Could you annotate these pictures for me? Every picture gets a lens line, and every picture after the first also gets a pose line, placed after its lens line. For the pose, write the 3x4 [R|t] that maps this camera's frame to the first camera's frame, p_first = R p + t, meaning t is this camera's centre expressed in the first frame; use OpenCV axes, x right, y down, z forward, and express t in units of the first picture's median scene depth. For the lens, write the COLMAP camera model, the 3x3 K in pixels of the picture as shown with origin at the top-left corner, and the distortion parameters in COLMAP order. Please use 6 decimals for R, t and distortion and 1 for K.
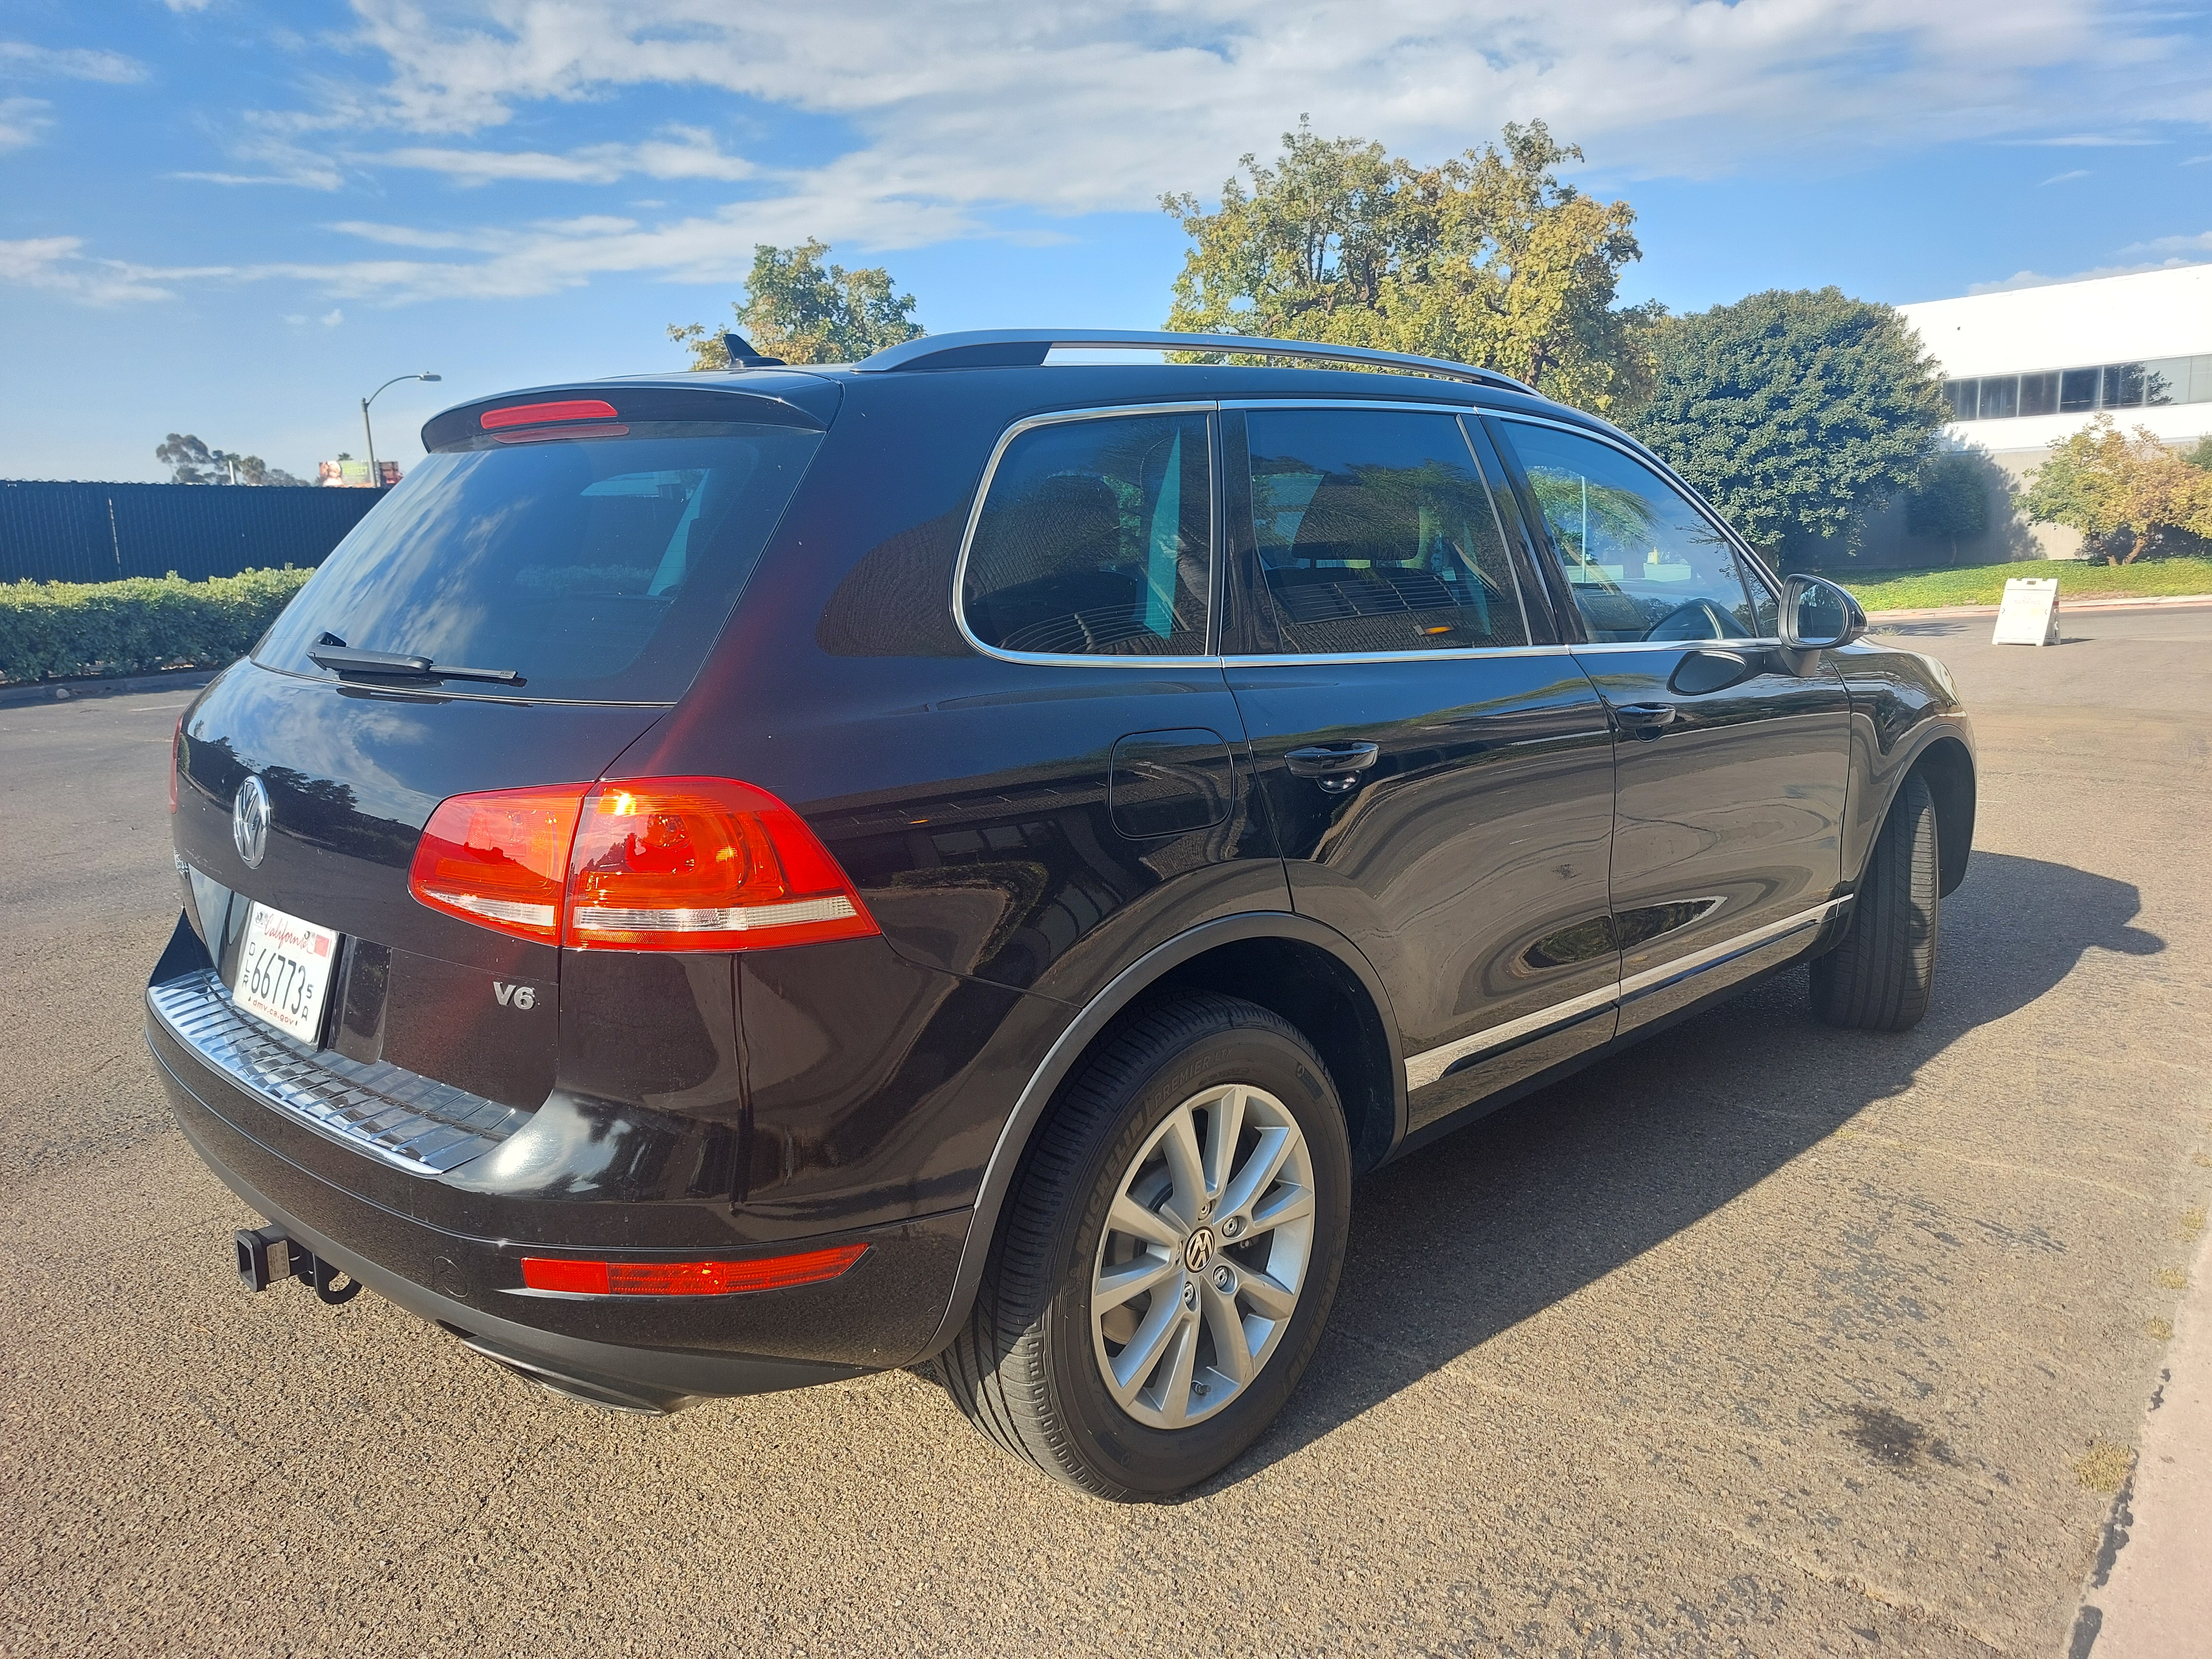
lens RADIAL K [[1612.7, 0, 1111.0], [0, 1612.7, 825.7], [0, 0, 1]] dist [0.016910, -0.015438]
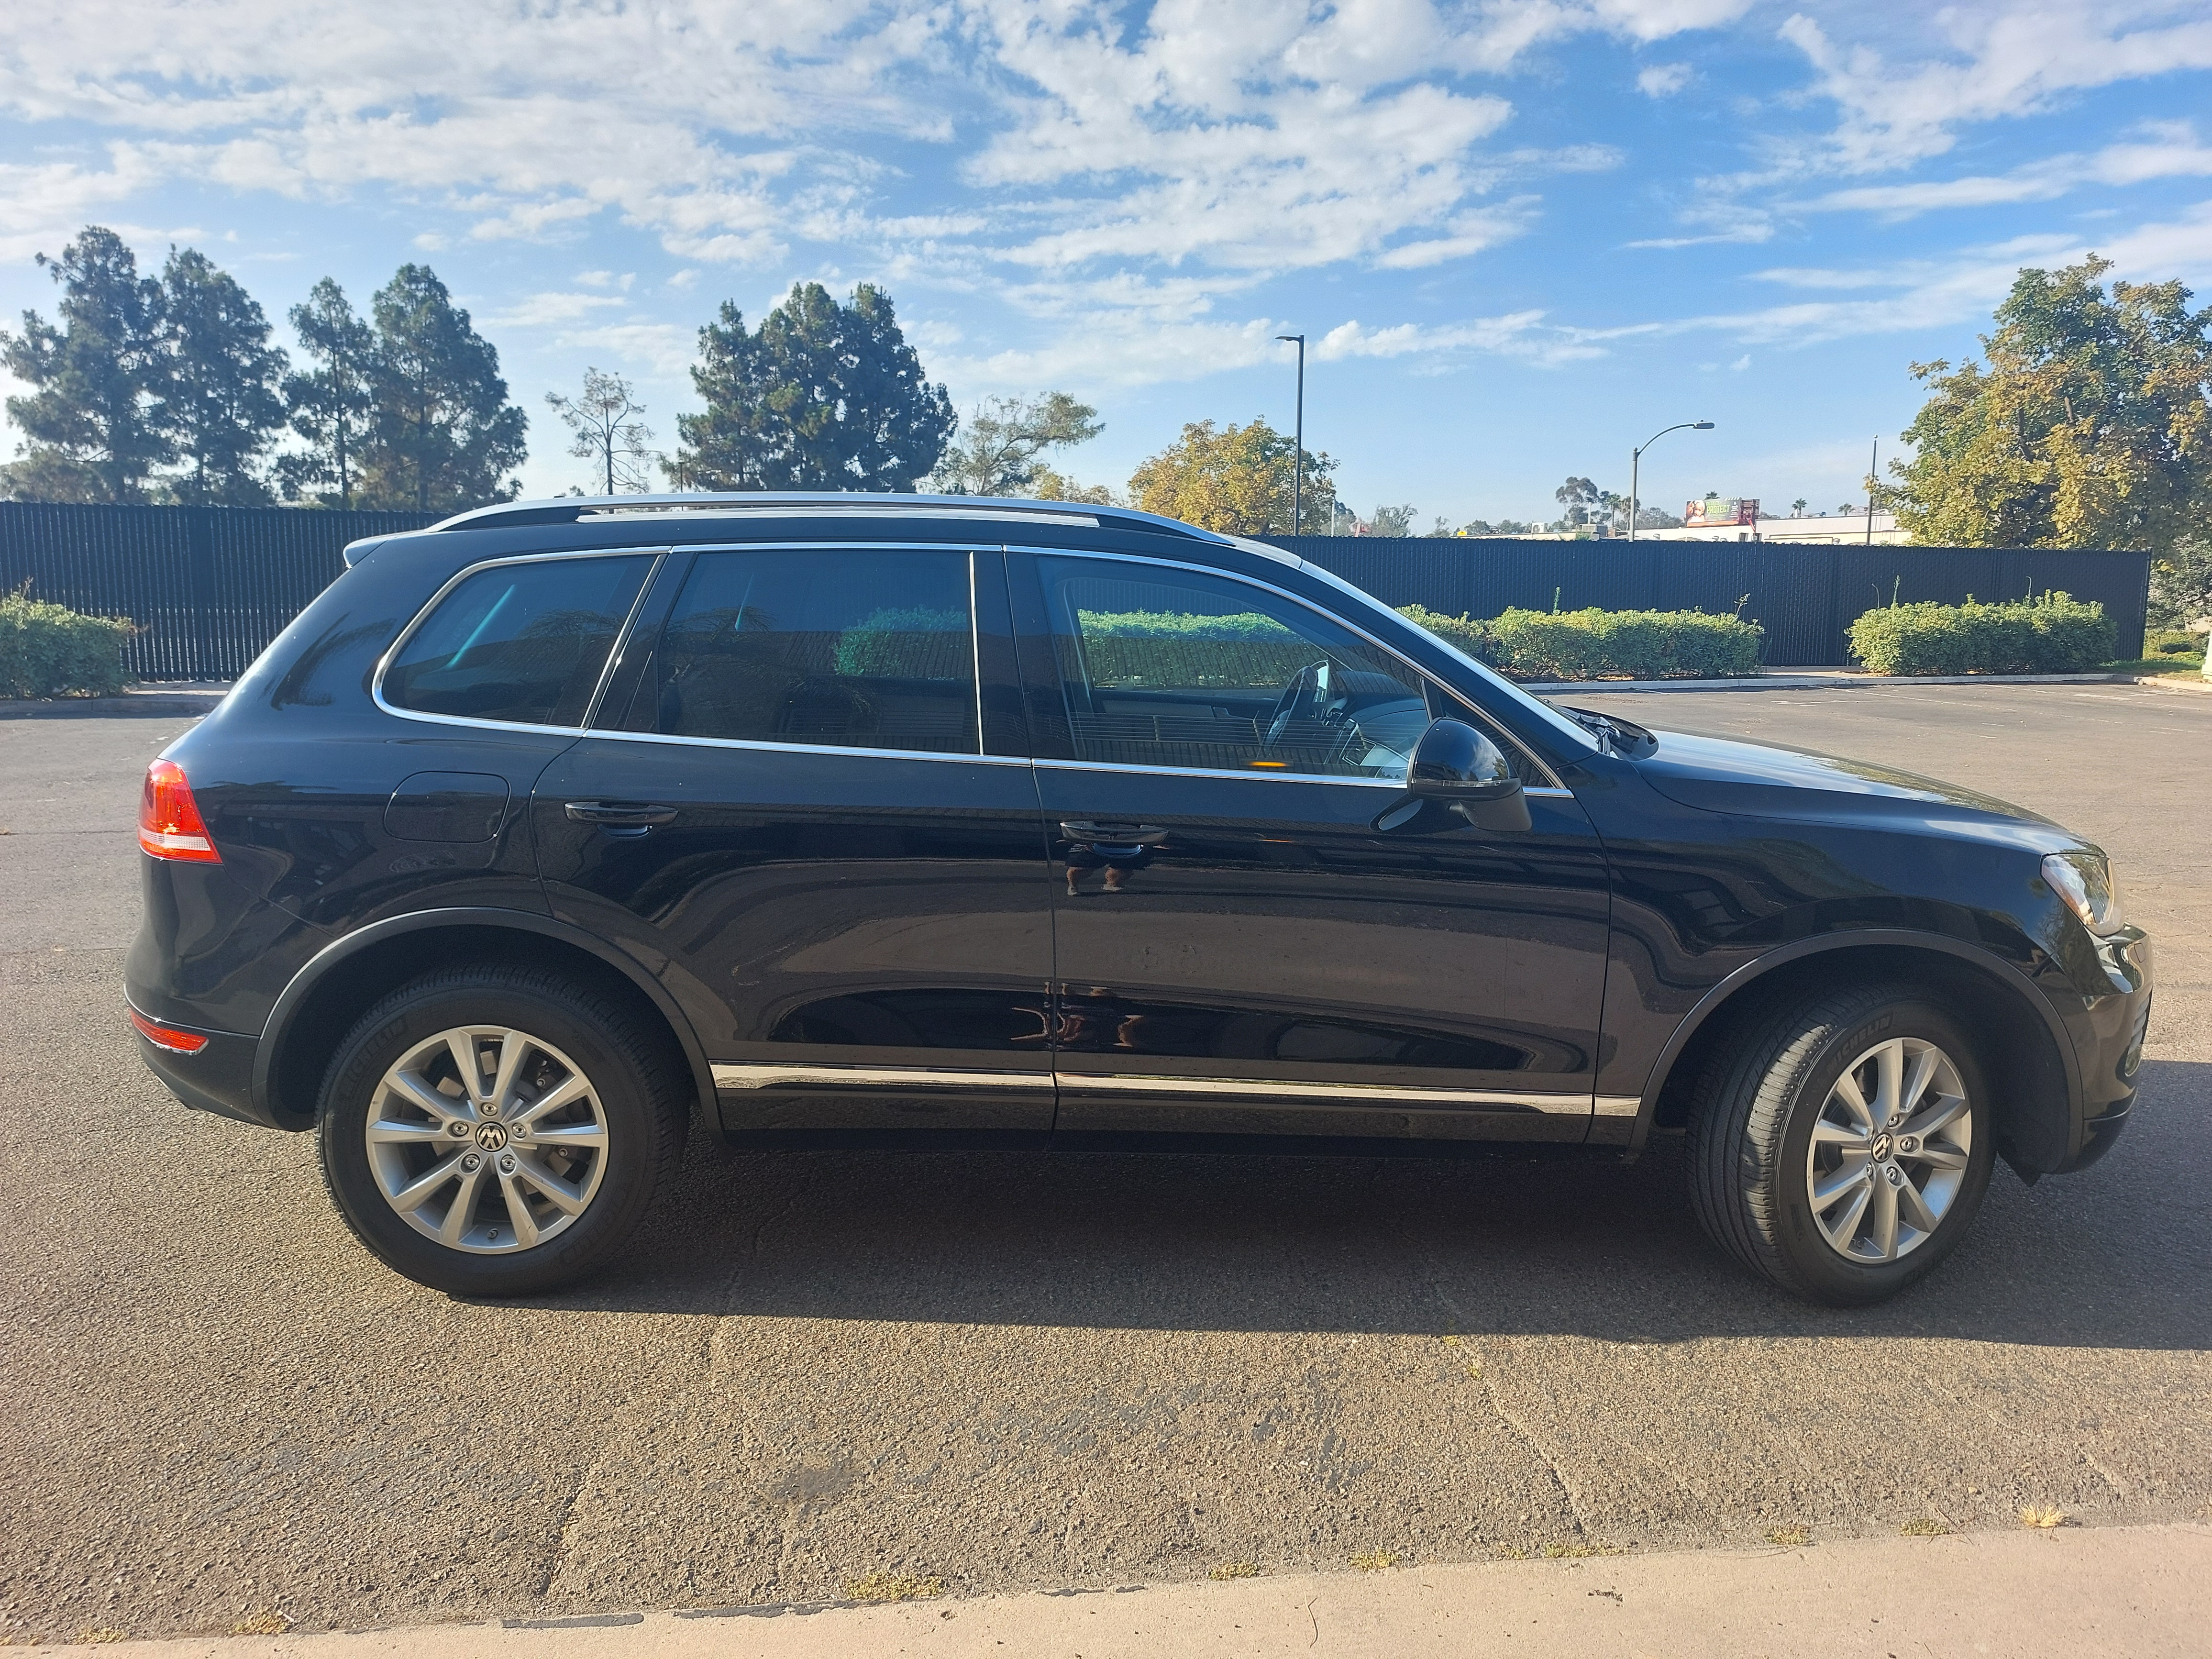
lens RADIAL K [[1612.7, 0, 1127.7], [0, 1612.7, 790.4], [0, 0, 1]] dist [0.016910, -0.015438]
pose [[0.706454, 0.116509, -0.698103, 0.232001], [-0.146142, 0.989114, 0.017187, -0.024449], [0.692507, 0.089880, 0.715791, 0.053948]]
